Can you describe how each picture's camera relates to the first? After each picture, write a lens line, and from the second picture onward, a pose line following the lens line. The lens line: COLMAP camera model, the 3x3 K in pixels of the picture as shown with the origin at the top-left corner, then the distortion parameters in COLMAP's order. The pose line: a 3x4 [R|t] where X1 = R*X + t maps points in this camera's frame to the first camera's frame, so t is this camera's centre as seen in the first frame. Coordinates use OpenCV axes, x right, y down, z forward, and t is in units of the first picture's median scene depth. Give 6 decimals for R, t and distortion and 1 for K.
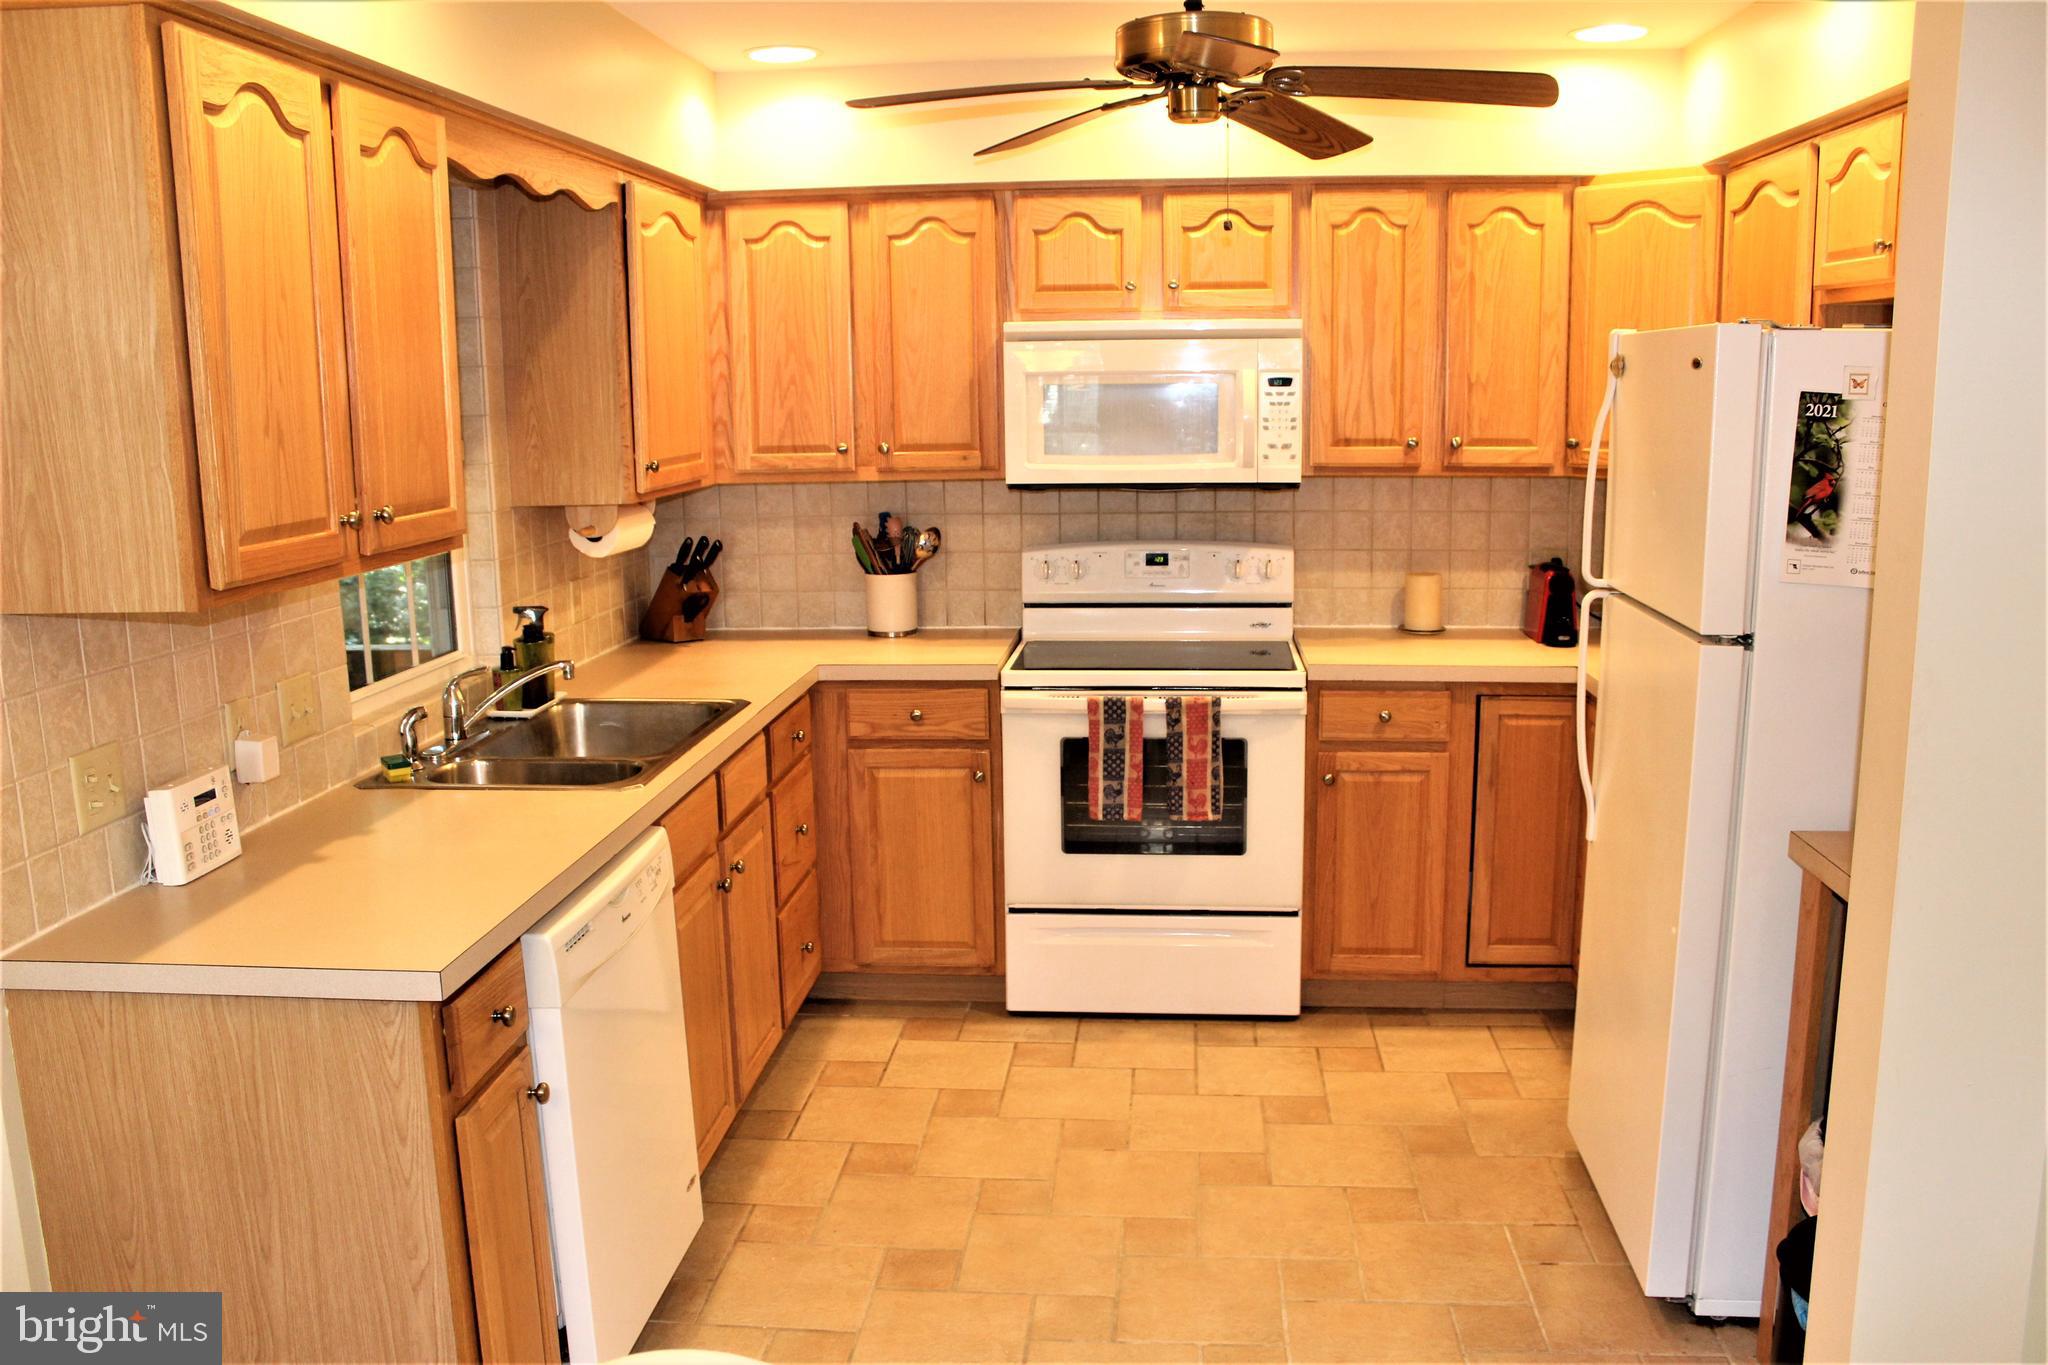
lens RADIAL K [[1708.3, 0, 1026.4], [0, 1708.3, 702.5], [0, 0, 1]] dist [-0.159717, 0.164334]
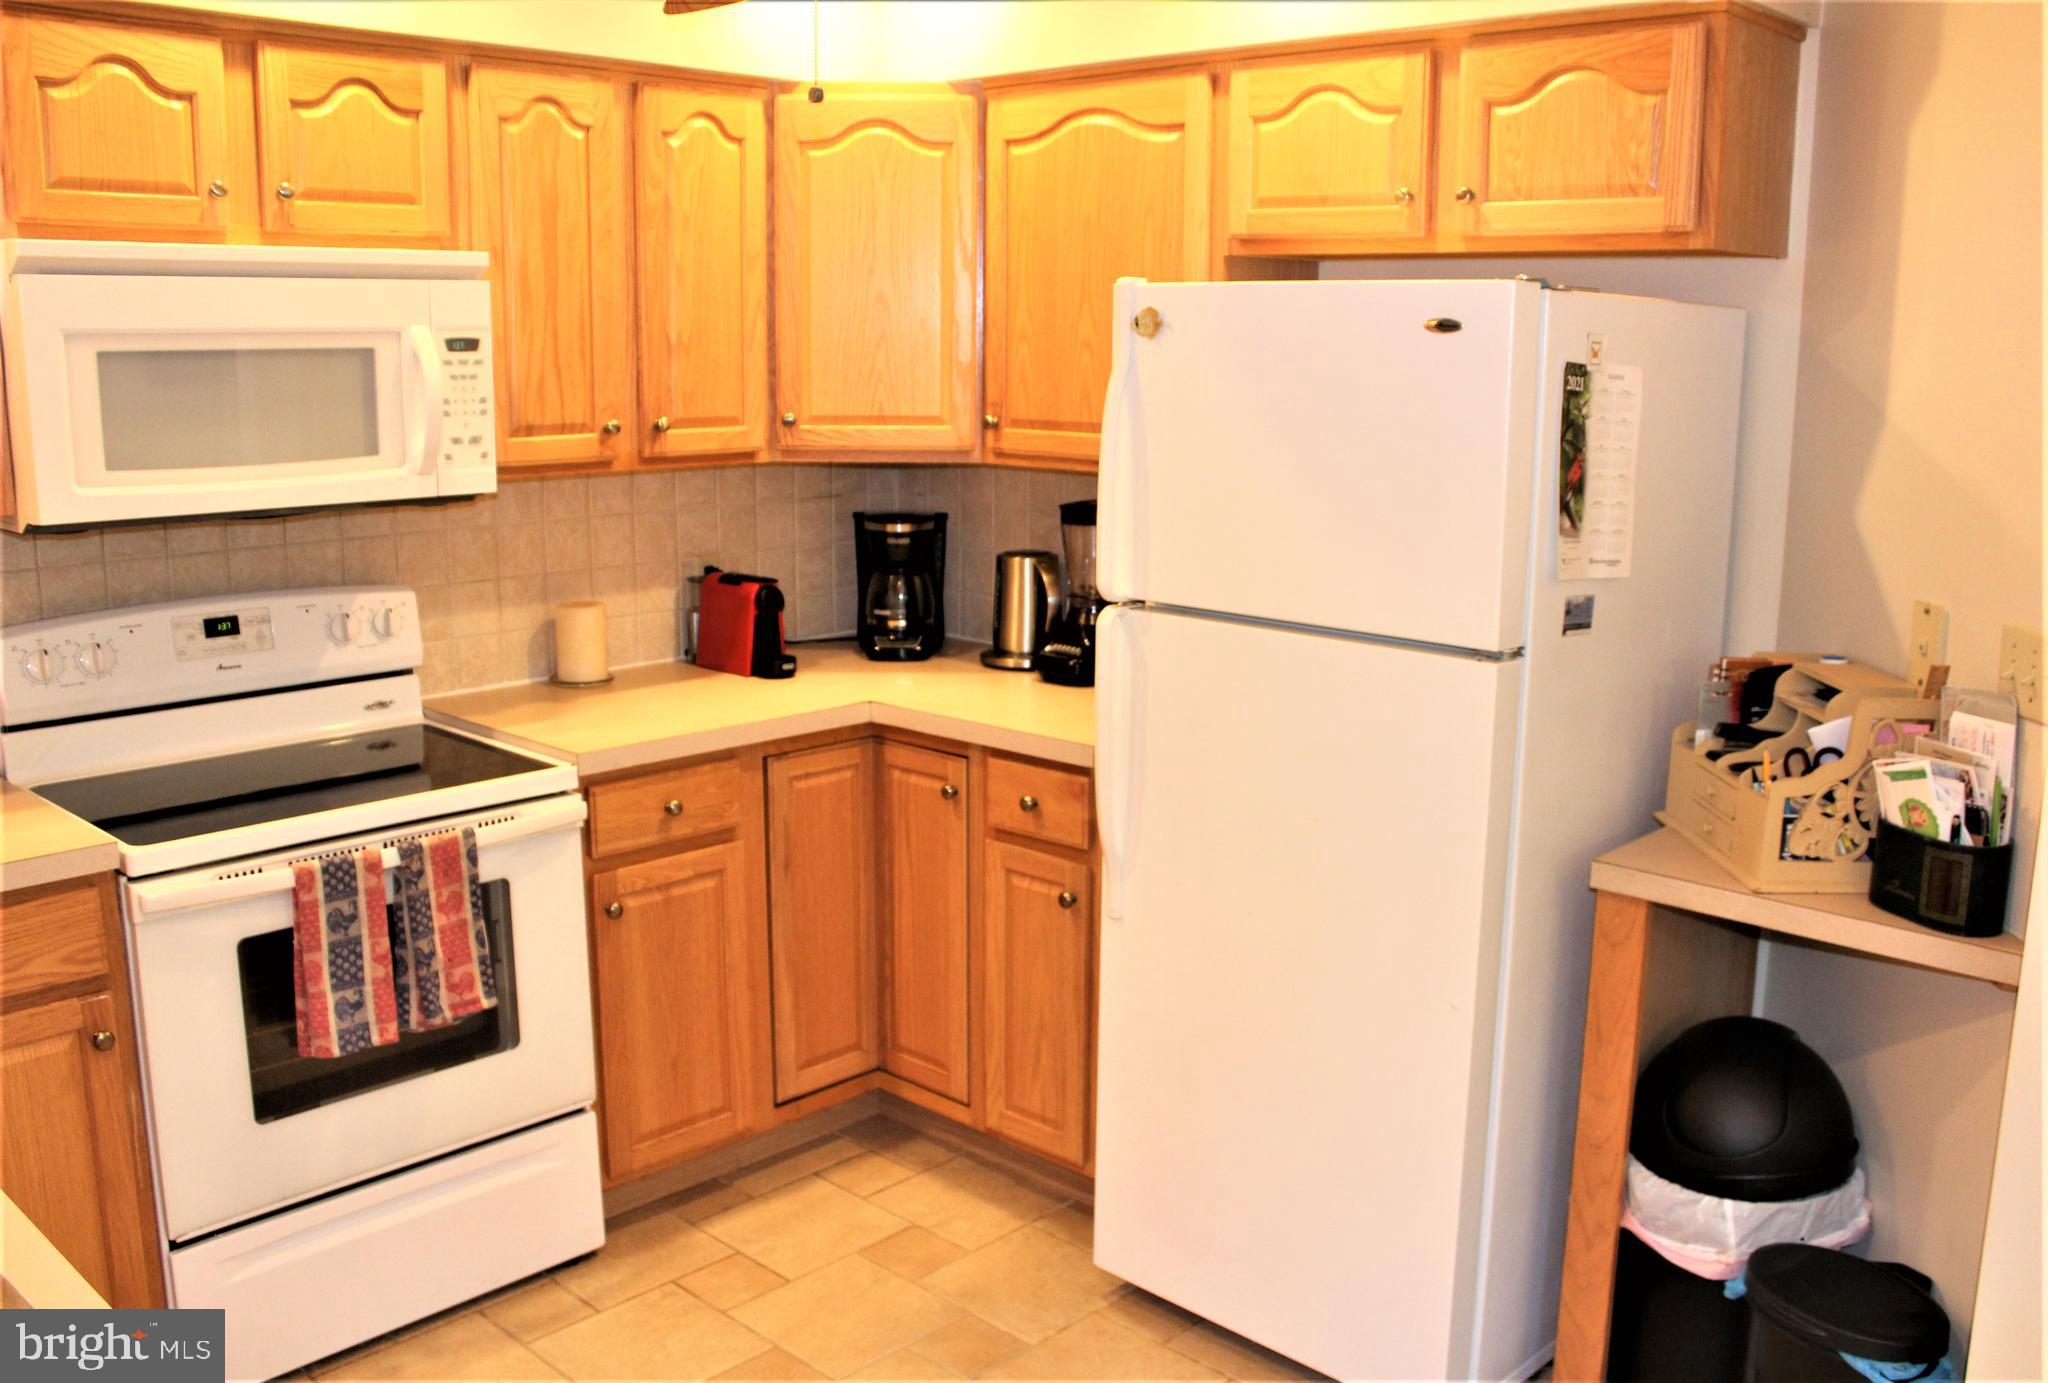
lens RADIAL K [[1811.7, 0, 1024.0], [0, 1811.7, 691.5], [0, 0, 1]] dist [-0.174087, 0.182387]
pose [[0.617372, -0.135681, 0.774882, -0.276162], [0.132274, 0.988894, 0.067768, -0.071317], [-0.775471, 0.060659, 0.628462, 0.392004]]
